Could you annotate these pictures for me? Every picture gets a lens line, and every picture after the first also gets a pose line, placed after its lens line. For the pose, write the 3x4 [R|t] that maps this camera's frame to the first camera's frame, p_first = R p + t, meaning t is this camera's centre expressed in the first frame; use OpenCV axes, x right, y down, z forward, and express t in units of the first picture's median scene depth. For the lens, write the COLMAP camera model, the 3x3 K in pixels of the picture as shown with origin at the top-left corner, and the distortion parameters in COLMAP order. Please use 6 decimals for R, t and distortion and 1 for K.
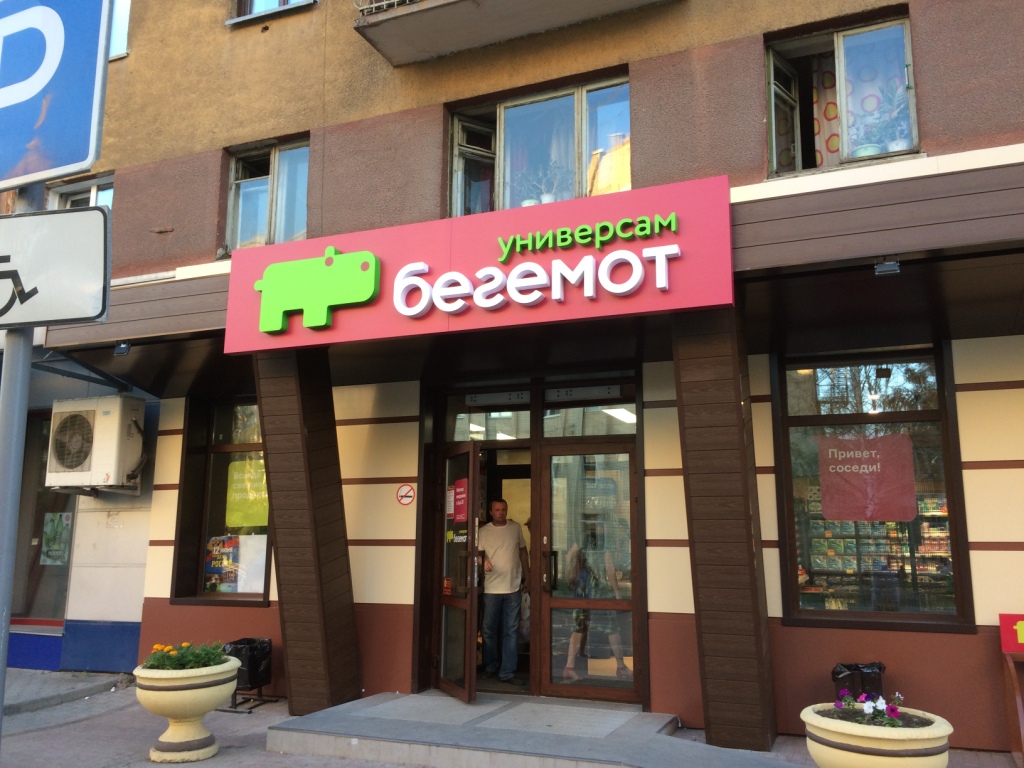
lens RADIAL K [[878.2, 0, 514.7], [0, 878.2, 376.9], [0, 0, 1]] dist [0.077165, -0.101119]
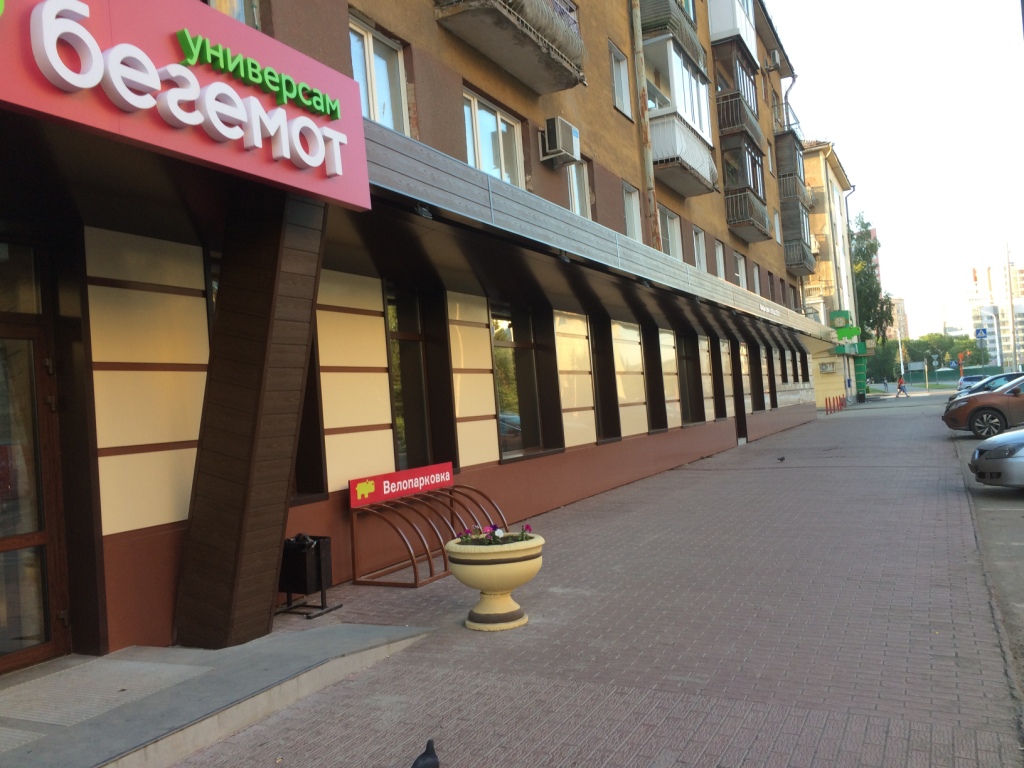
lens RADIAL K [[878.2, 0, 511.1], [0, 878.2, 378.4], [0, 0, 1]] dist [0.077165, -0.101119]
pose [[0.059029, 0.027606, 0.997875, -0.729978], [-0.106780, 0.994057, -0.021184, 0.113378], [-0.992529, -0.105302, 0.061626, 0.674544]]
